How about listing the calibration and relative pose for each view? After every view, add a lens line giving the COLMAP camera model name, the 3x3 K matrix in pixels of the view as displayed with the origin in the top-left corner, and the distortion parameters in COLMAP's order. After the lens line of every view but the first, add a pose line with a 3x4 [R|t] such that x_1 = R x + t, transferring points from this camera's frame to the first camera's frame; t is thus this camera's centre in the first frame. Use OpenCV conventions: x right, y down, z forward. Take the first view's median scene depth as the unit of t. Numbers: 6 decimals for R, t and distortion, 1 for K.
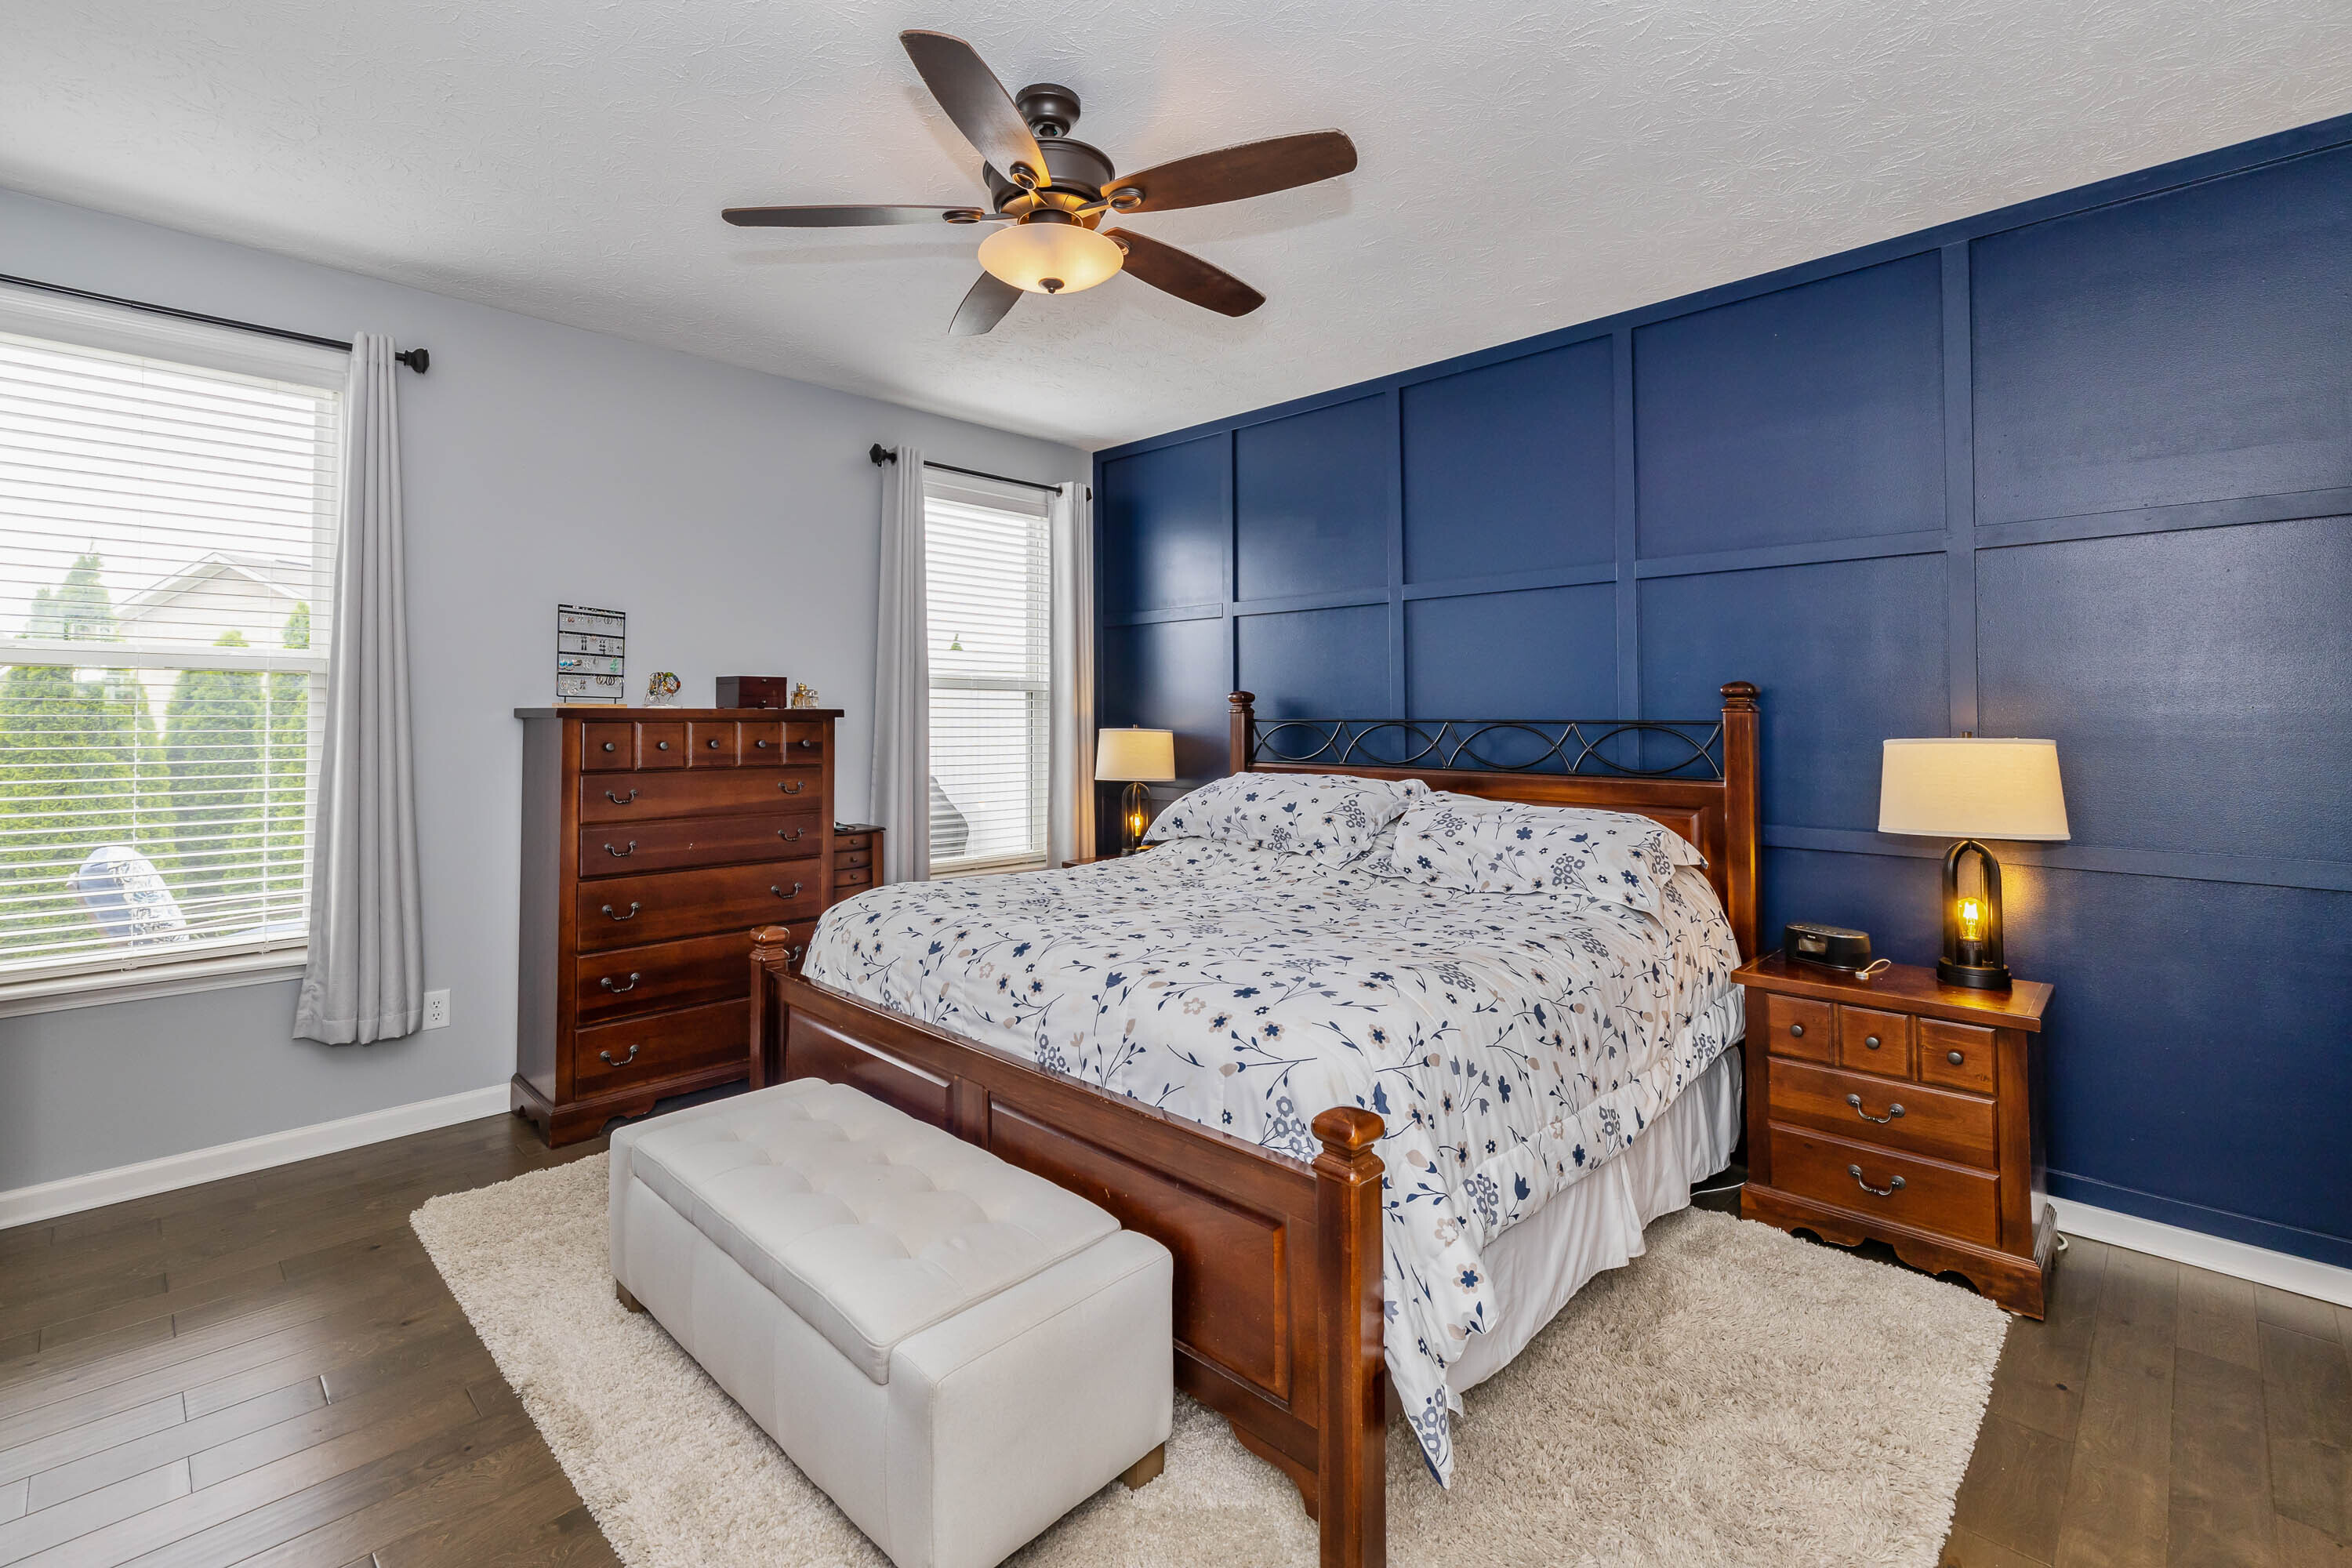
lens RADIAL K [[1029.8, 0, 1167.1], [0, 1029.8, 717.9], [0, 0, 1]] dist [0.000451, 0.000127]
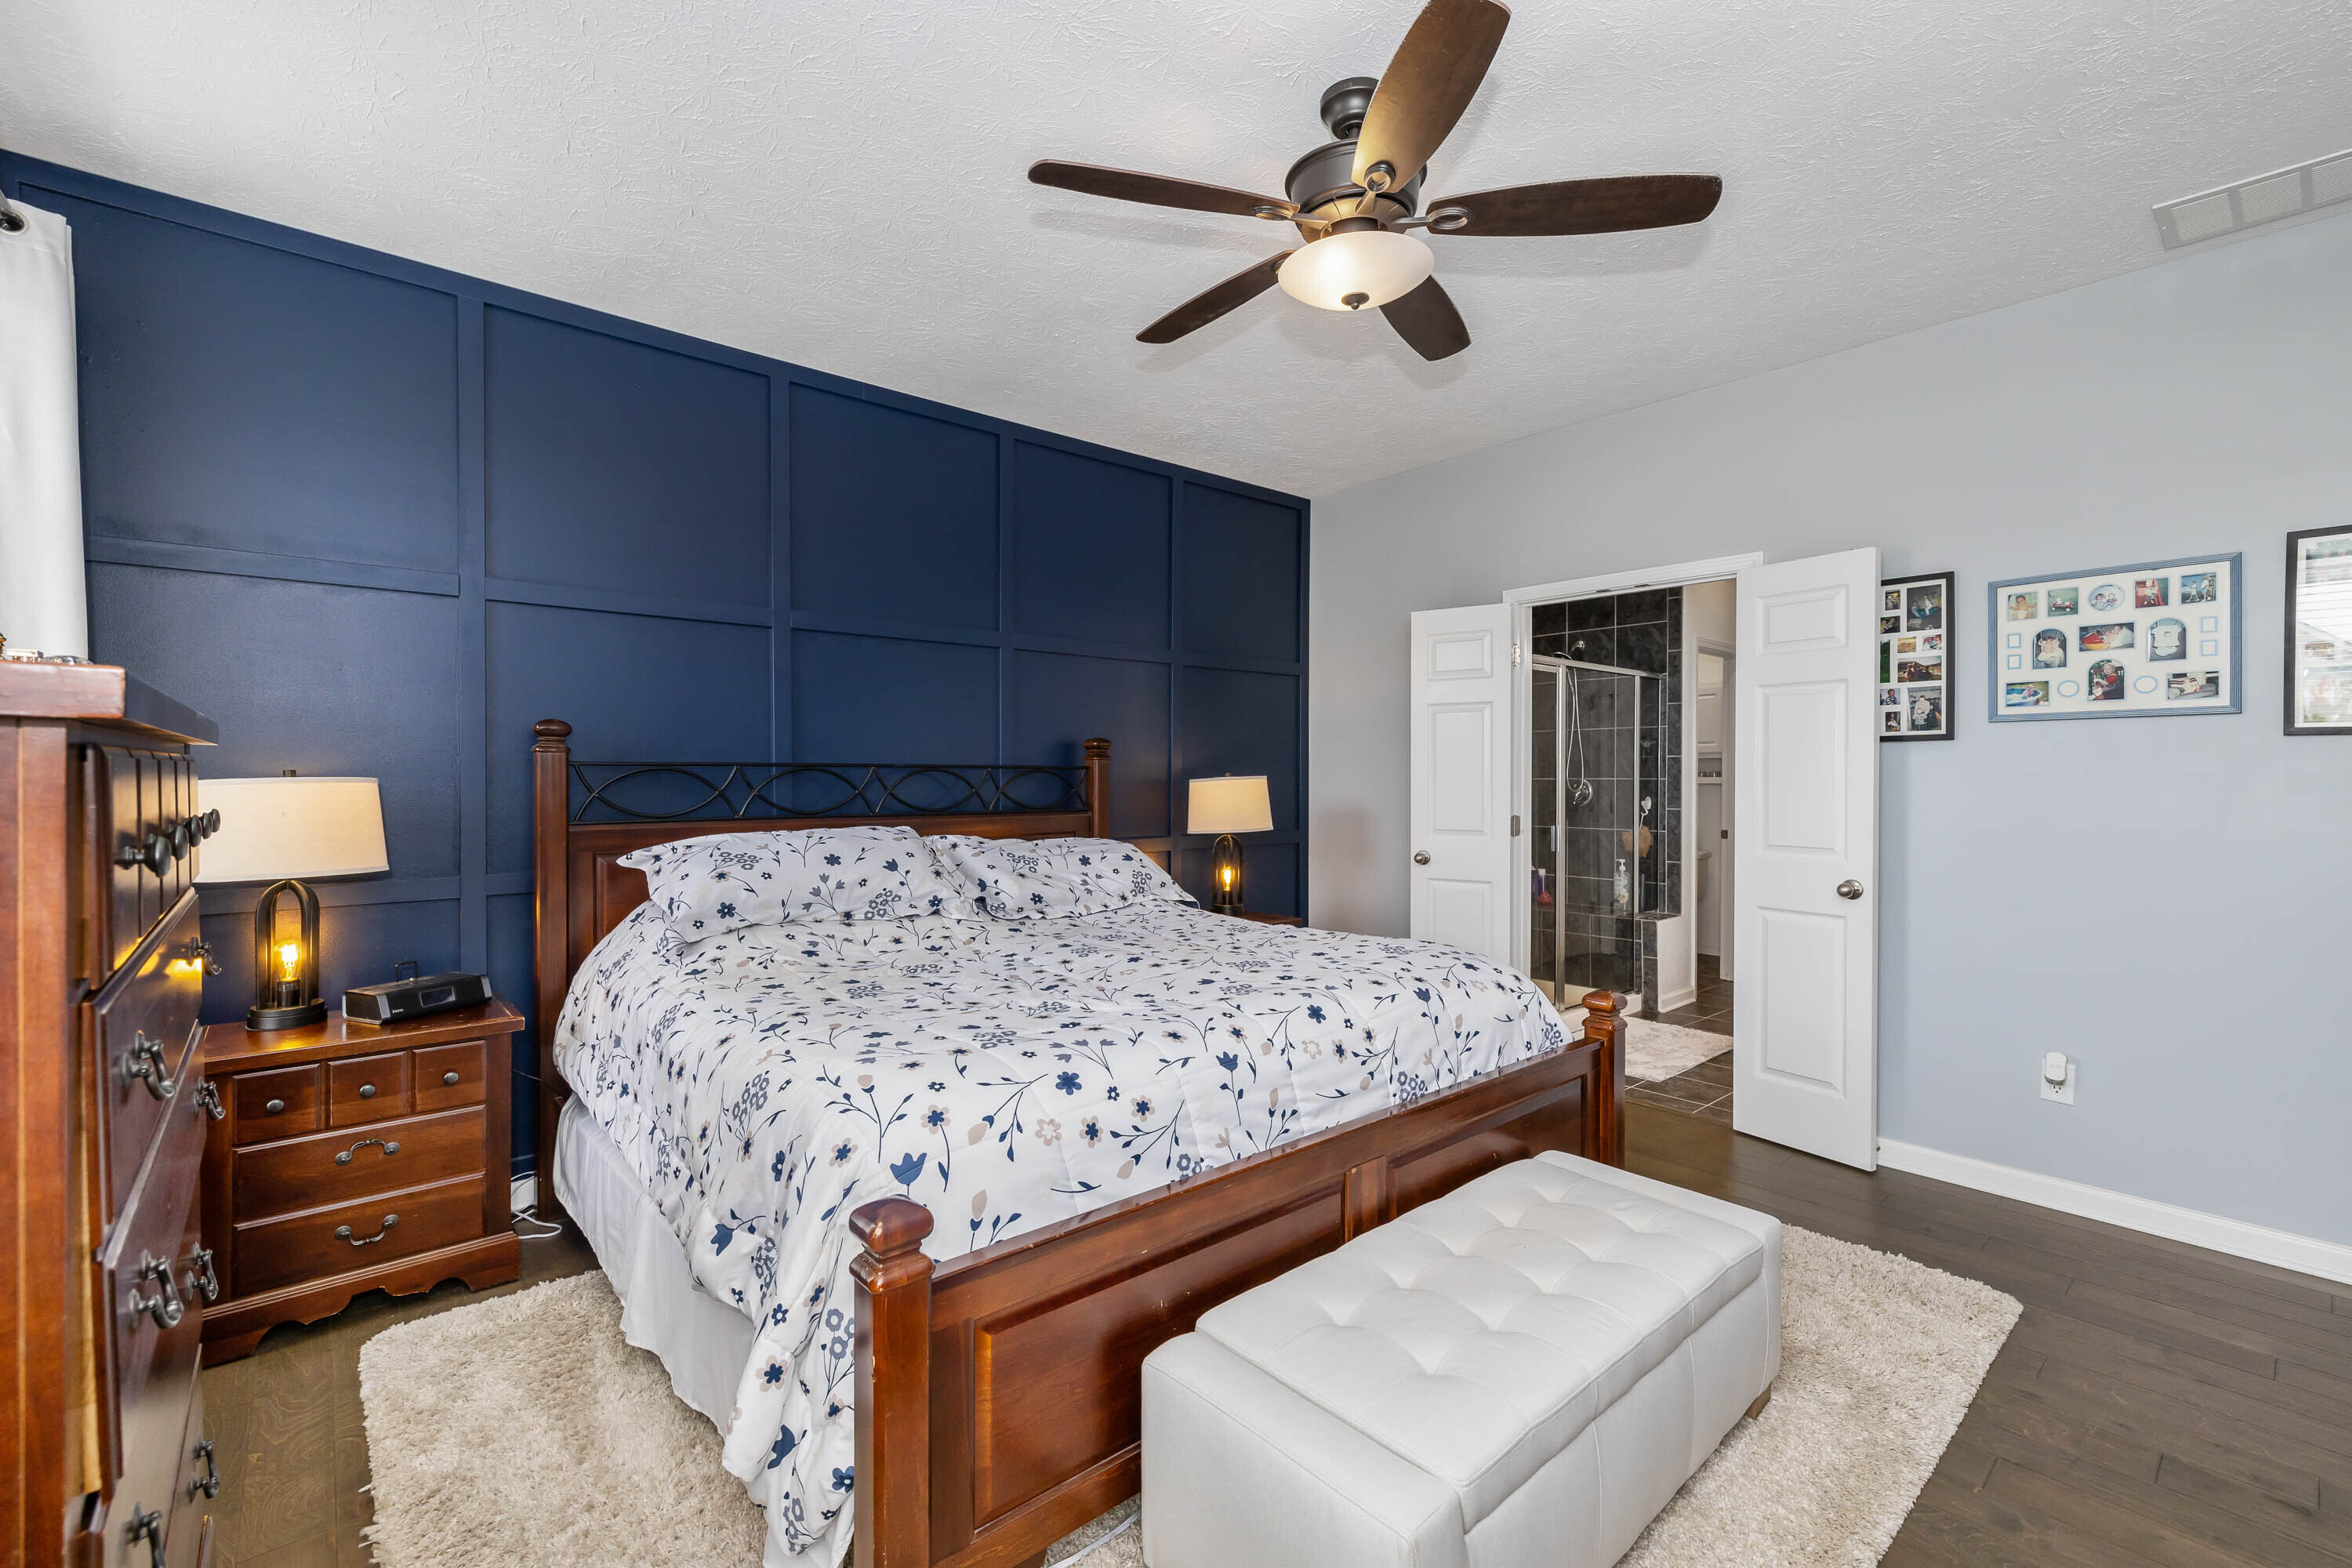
lens RADIAL K [[1002.9, 0, 1166.3], [0, 1002.9, 768.6], [0, 0, 1]] dist [0.012944, -0.000177]
pose [[0.080830, -0.001633, 0.996727, -0.960133], [-0.011005, 0.999936, 0.002530, 0.002040], [-0.996667, -0.011173, 0.080807, 0.970385]]
